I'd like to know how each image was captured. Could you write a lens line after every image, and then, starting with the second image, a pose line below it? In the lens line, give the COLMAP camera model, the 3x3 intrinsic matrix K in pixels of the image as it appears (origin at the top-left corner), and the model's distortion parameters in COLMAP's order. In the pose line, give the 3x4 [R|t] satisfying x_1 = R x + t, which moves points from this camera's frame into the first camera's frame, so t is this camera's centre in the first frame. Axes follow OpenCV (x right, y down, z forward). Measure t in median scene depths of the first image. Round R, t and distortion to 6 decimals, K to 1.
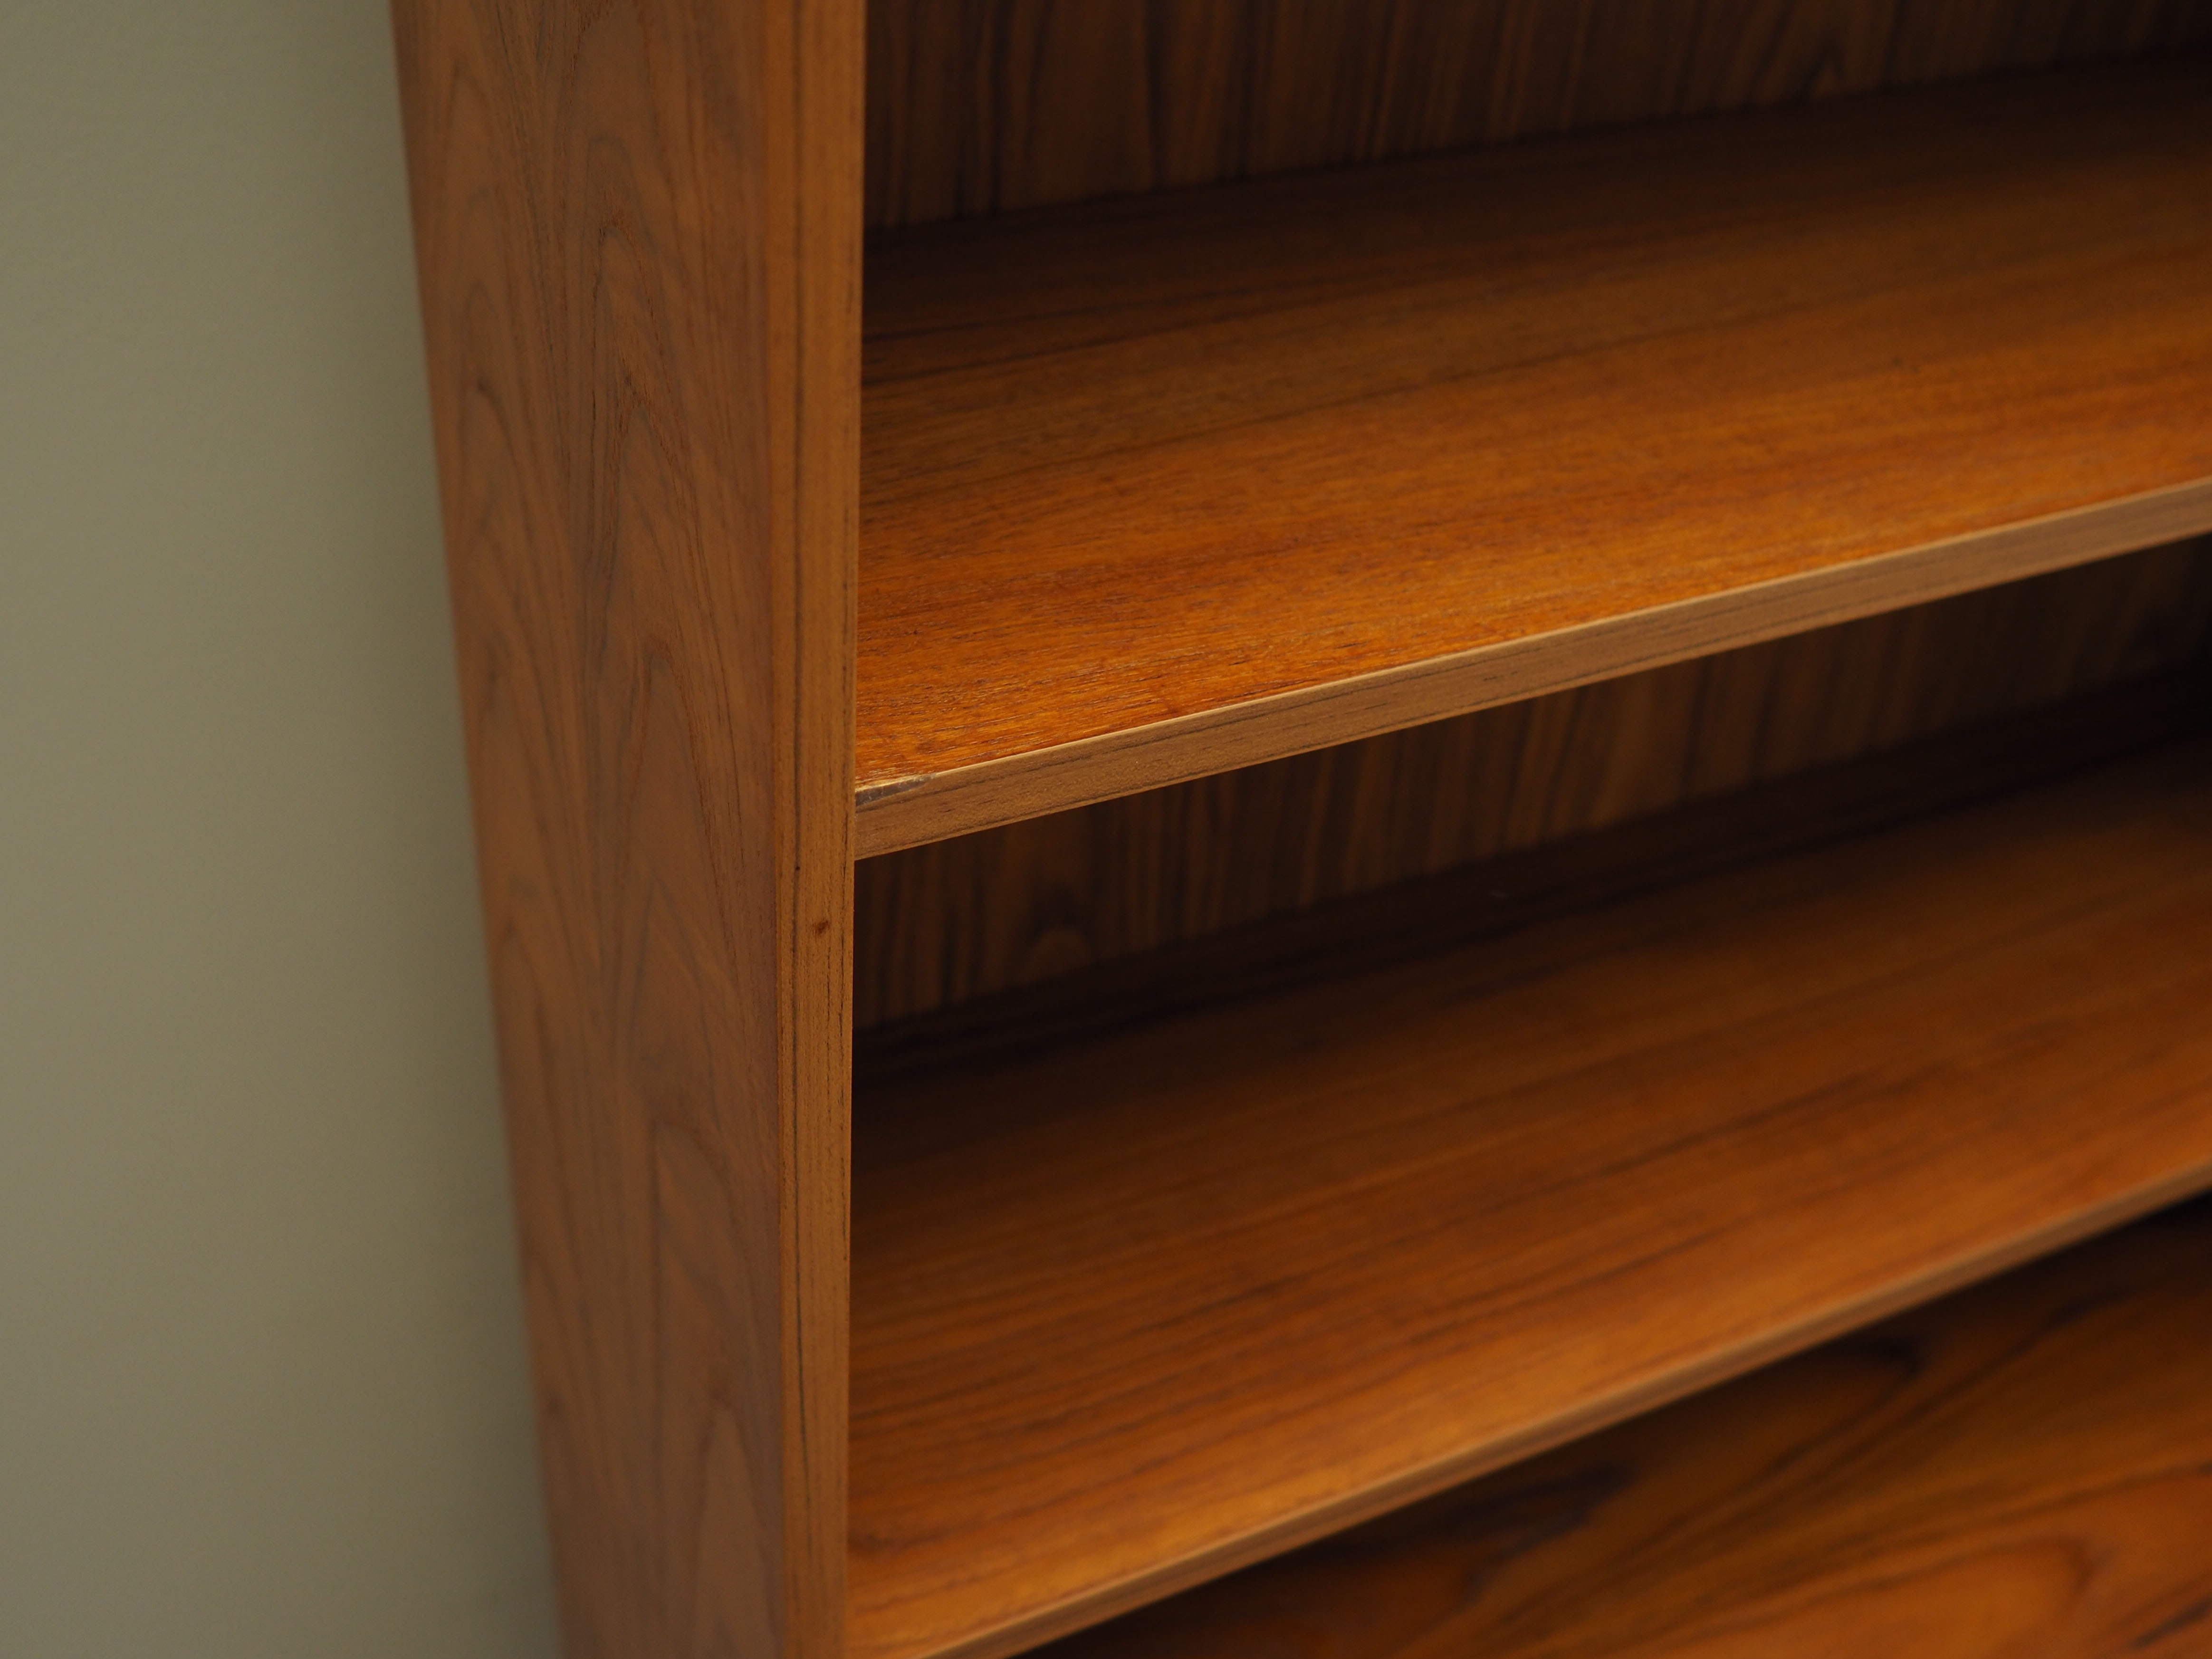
lens RADIAL K [[2472.7, 0, 1209.8], [0, 2472.7, 834.0], [0, 0, 1]] dist [-0.015271, -0.001939]
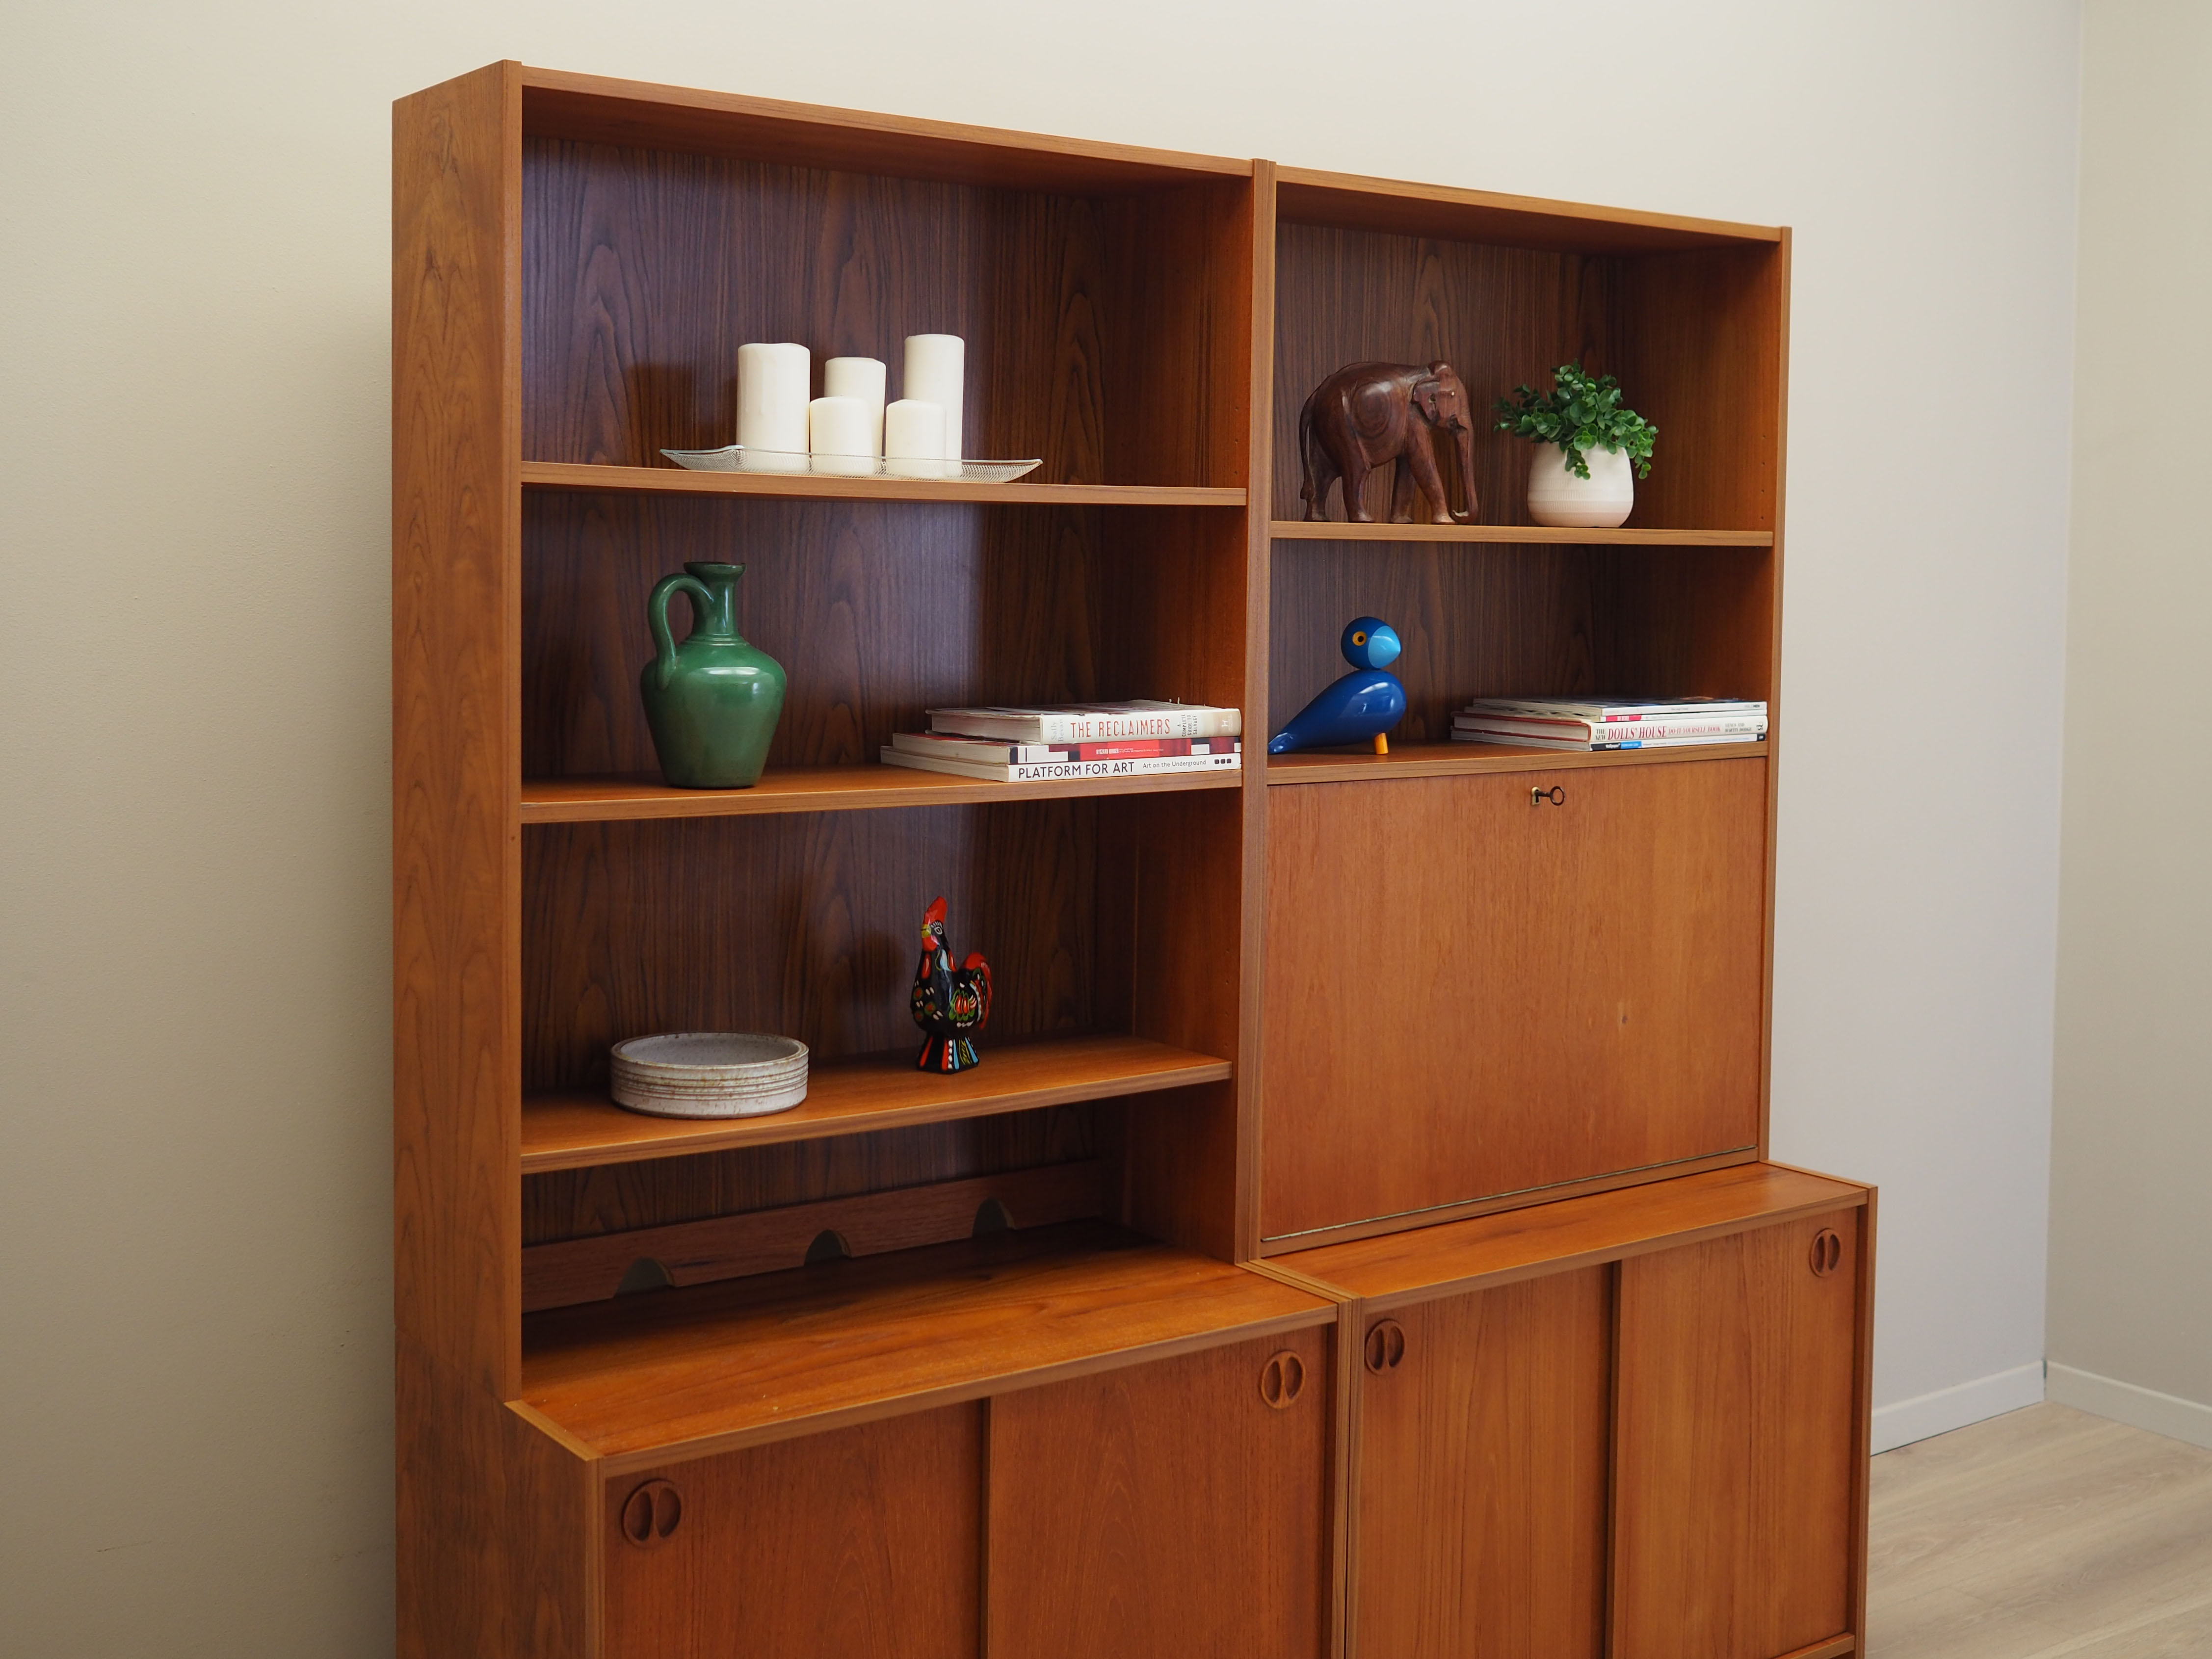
lens RADIAL K [[2552.0, 0, 1067.6], [0, 2552.0, 725.4], [0, 0, 1]] dist [-0.015503, 0.017273]
pose [[0.989585, -0.092831, 0.110015, 0.160385], [0.137714, 0.833009, -0.535847, 1.172870], [-0.041900, 0.545416, 0.837117, -1.403638]]
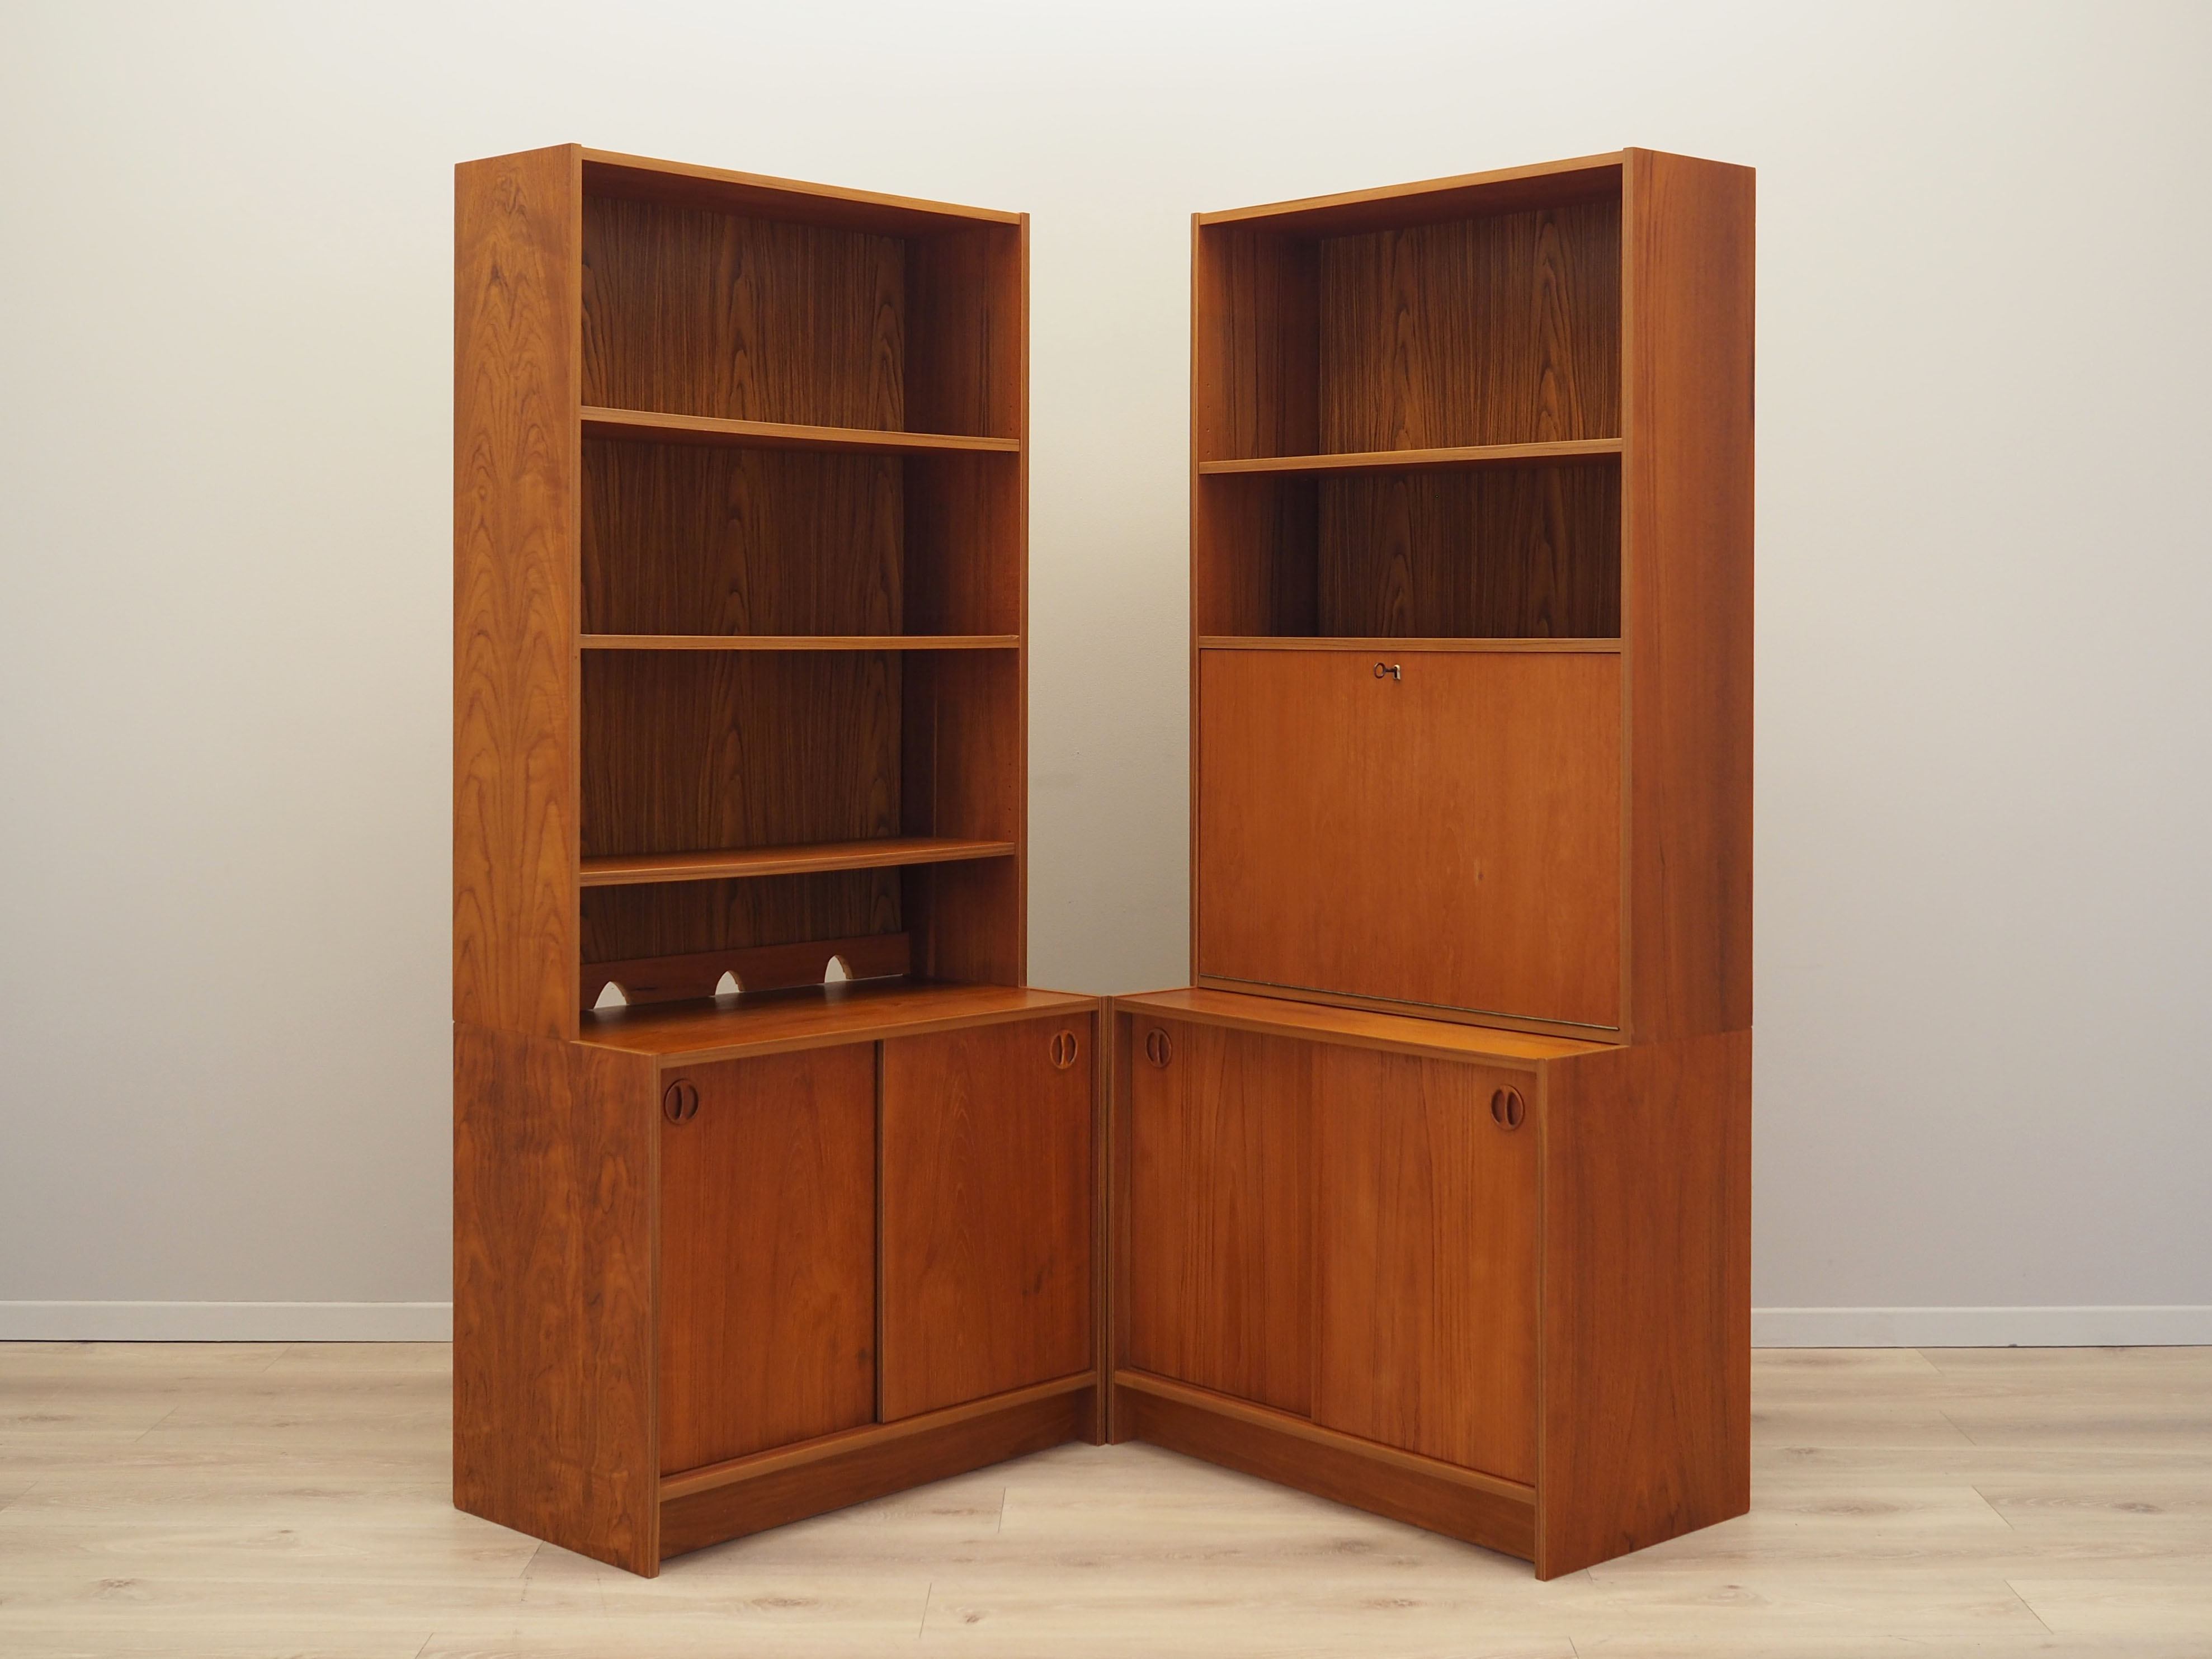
lens RADIAL K [[2910.3, 0, 1106.9], [0, 2910.3, 693.3], [0, 0, 1]] dist [0.005383, 0.005643]
pose [[0.946112, -0.101130, 0.307643, -0.583537], [0.259059, 0.806394, -0.531617, 2.211043], [-0.194319, 0.582667, 0.789138, -2.548950]]
